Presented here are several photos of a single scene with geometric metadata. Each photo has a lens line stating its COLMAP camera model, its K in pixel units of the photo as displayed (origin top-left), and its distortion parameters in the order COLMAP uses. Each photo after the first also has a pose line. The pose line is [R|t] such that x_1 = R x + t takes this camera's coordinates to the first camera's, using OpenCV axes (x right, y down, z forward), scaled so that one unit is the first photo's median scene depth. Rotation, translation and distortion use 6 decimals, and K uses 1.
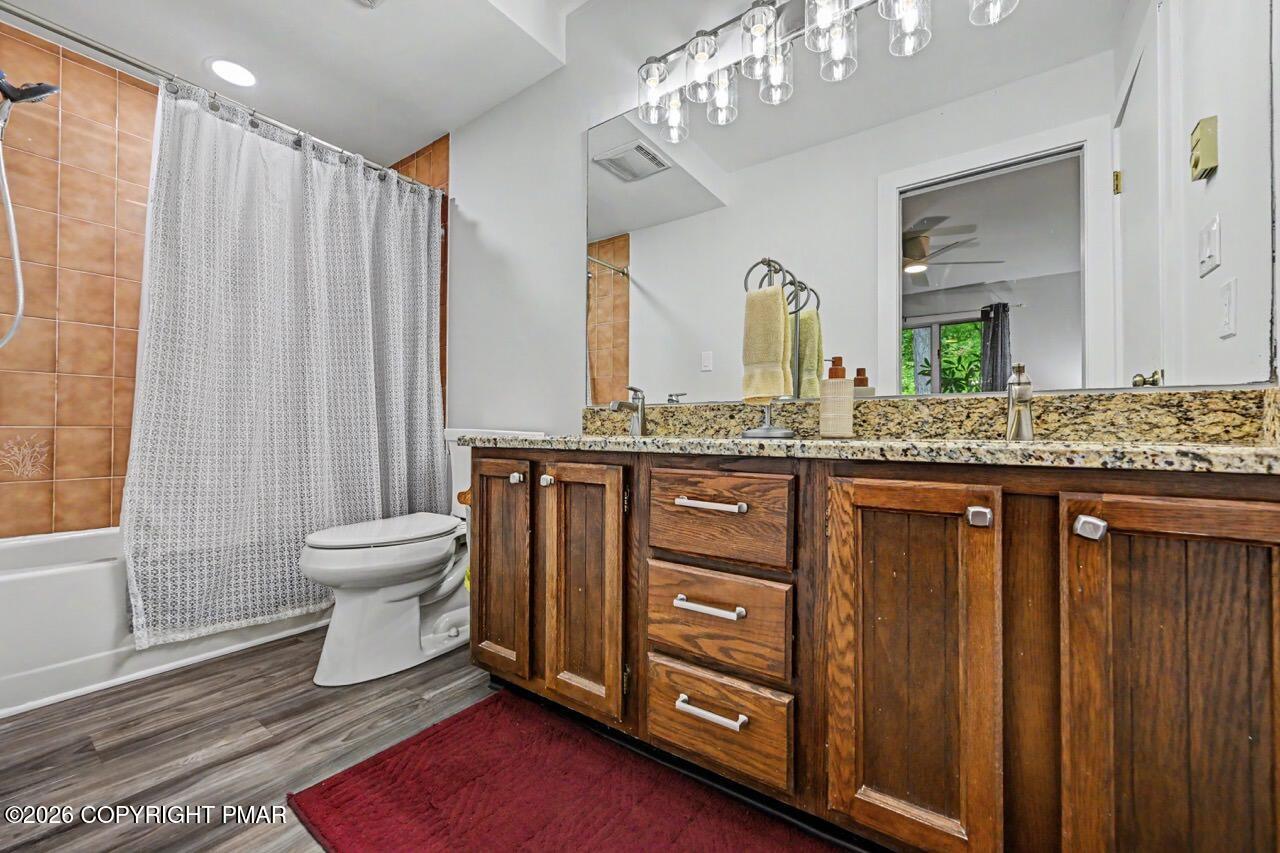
lens RADIAL K [[504.1, 0, 643.0], [0, 504.1, 424.7], [0, 0, 1]] dist [-0.001236, 0.000431]
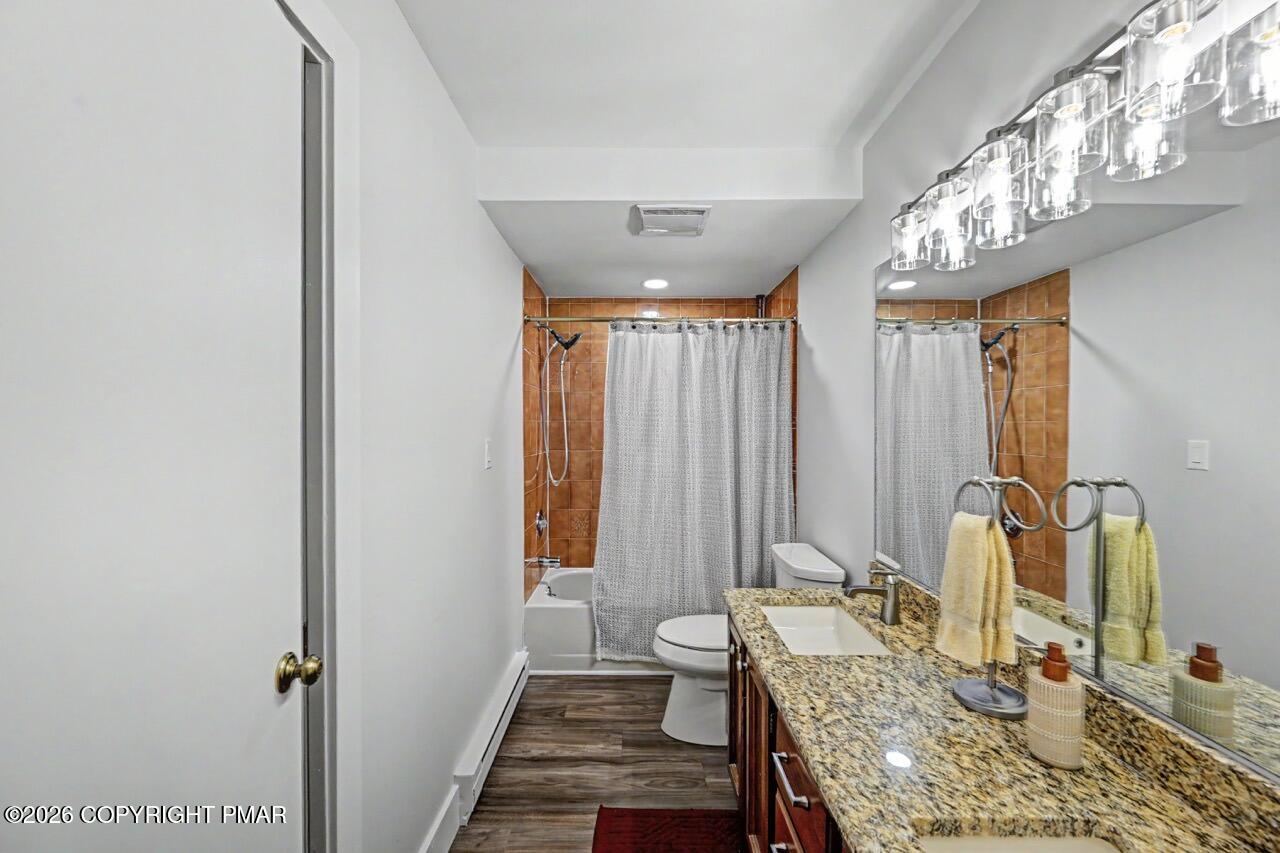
lens RADIAL K [[506.8, 0, 635.1], [0, 506.8, 429.2], [0, 0, 1]] dist [0.002268, 0.000064]
pose [[0.581073, 0.001080, -0.813850, 0.539442], [0.008307, 0.999939, 0.007258, -0.388245], [0.813809, -0.010978, 0.581029, 0.090377]]
